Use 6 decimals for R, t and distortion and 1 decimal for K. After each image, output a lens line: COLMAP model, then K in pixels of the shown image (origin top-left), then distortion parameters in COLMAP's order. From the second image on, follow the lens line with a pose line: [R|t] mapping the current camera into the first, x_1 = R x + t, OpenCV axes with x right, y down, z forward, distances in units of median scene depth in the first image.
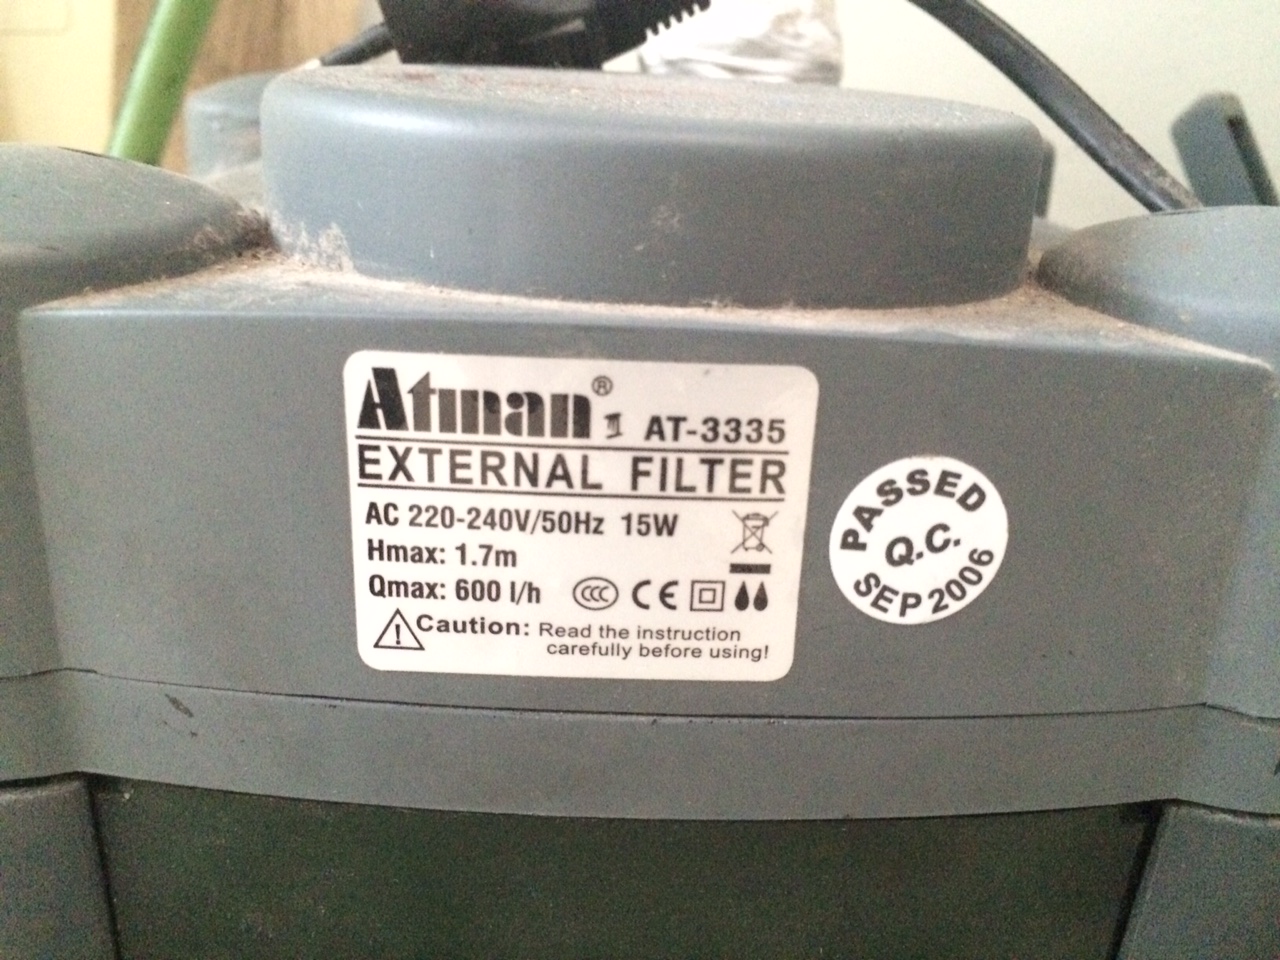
lens RADIAL K [[1131.0, 0, 639.2], [0, 1131.0, 480.4], [0, 0, 1]] dist [0.044791, -0.008496]
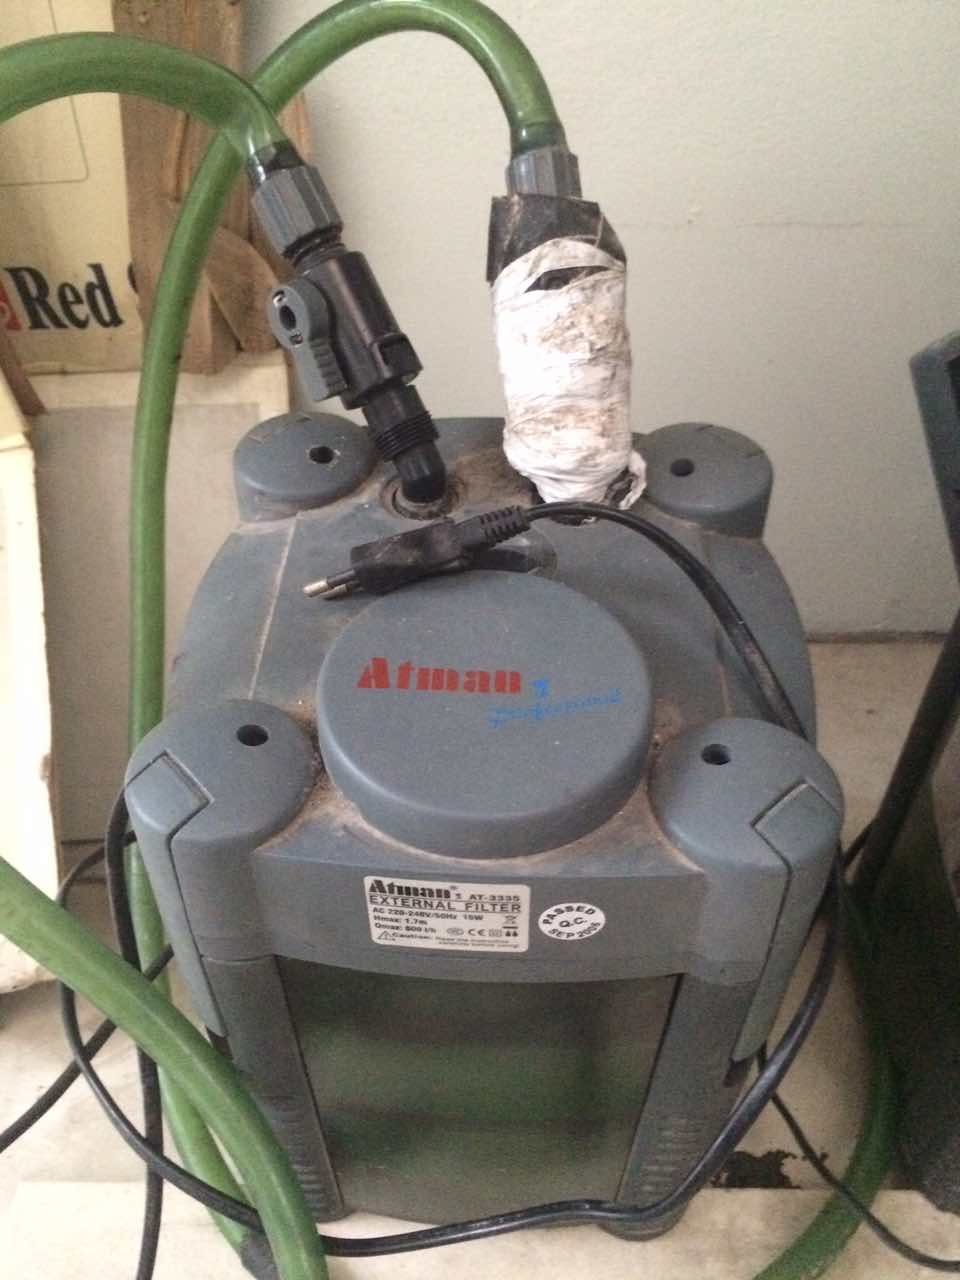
lens RADIAL K [[1131.0, 0, 480.0], [0, 1131.0, 643.0], [0, 0, 1]] dist [0.044791, -0.008496]
pose [[0.995491, 0.022804, -0.092072, 0.268381], [0.016261, 0.915271, 0.402510, -1.707280], [0.093449, -0.402192, 0.910774, -1.278671]]
